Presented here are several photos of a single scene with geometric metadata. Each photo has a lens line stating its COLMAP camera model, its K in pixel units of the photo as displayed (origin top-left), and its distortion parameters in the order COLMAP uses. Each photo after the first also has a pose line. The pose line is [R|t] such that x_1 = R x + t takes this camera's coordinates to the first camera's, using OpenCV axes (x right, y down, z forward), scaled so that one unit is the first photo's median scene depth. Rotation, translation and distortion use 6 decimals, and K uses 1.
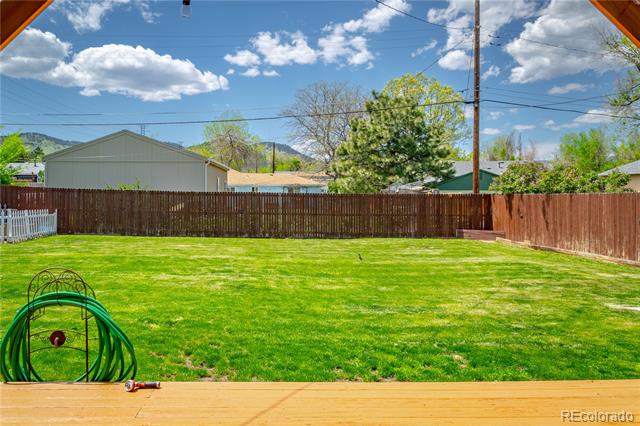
lens RADIAL K [[517.3, 0, 319.7], [0, 517.3, 208.2], [0, 0, 1]] dist [-0.004340, 0.003417]
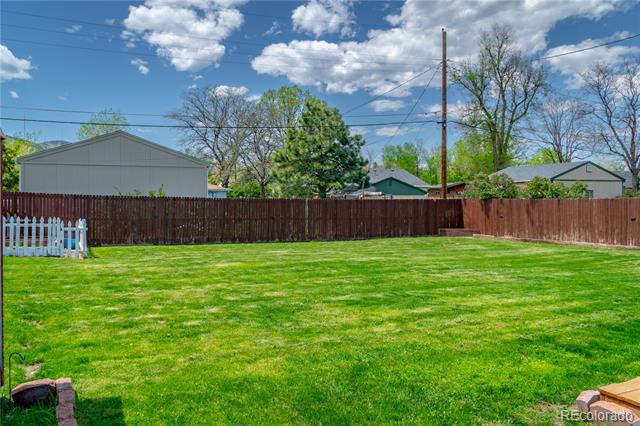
lens RADIAL K [[517.3, 0, 311.8], [0, 517.3, 203.7], [0, 0, 1]] dist [-0.004340, 0.003417]
pose [[0.914040, -0.008701, 0.405531, -0.494747], [0.014557, 0.999830, -0.011358, -0.007626], [-0.405363, 0.016285, 0.914011, 0.025009]]
